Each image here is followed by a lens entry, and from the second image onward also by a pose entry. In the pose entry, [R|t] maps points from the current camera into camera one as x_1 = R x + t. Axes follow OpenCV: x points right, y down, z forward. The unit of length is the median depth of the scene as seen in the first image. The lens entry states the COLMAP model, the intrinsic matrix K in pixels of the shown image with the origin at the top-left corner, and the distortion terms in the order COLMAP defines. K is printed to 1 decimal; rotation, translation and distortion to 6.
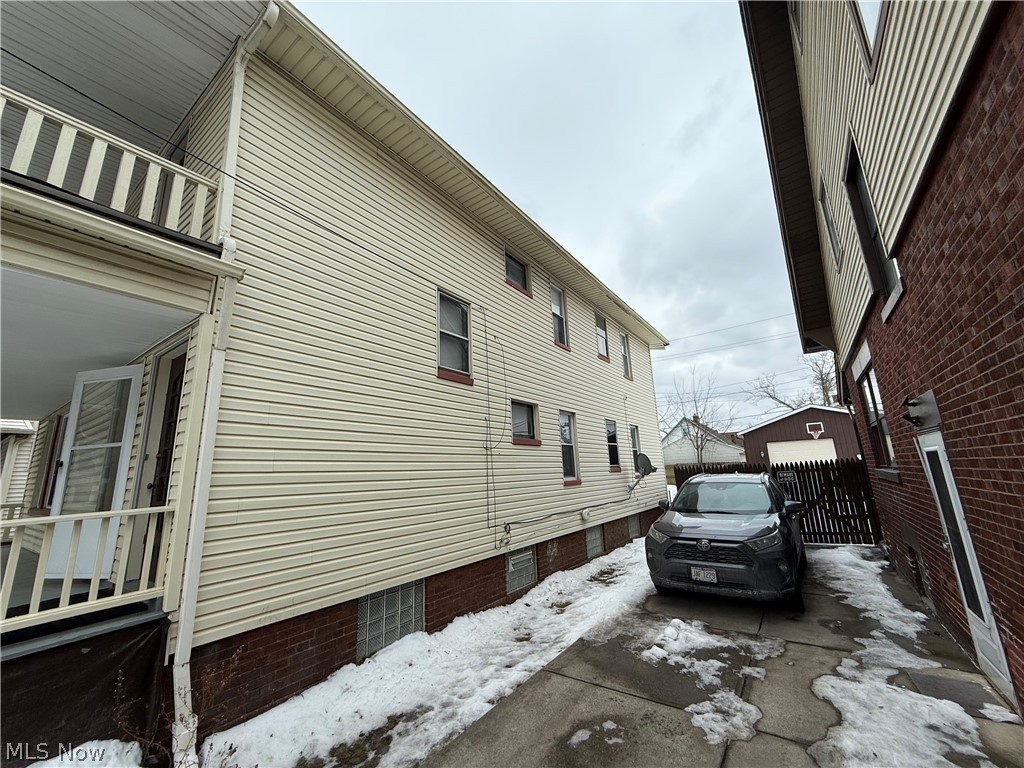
lens RADIAL K [[408.9, 0, 512.0], [0, 408.9, 384.0], [0, 0, 1]] dist [0.000702, 0.000034]
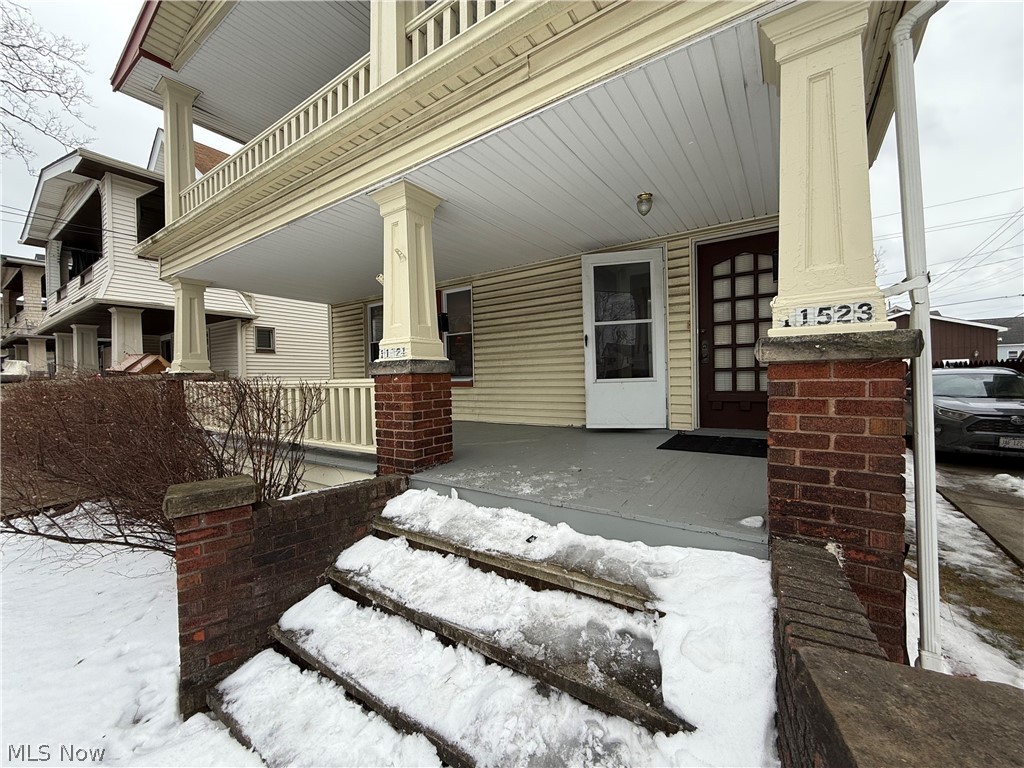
lens RADIAL K [[408.9, 0, 512.0], [0, 408.9, 384.0], [0, 0, 1]] dist [0.000702, 0.000034]
pose [[0.999681, 0.022179, 0.012052, -0.808370], [-0.024382, 0.972010, 0.233671, 0.035915], [-0.006532, -0.233890, 0.972241, -0.103610]]
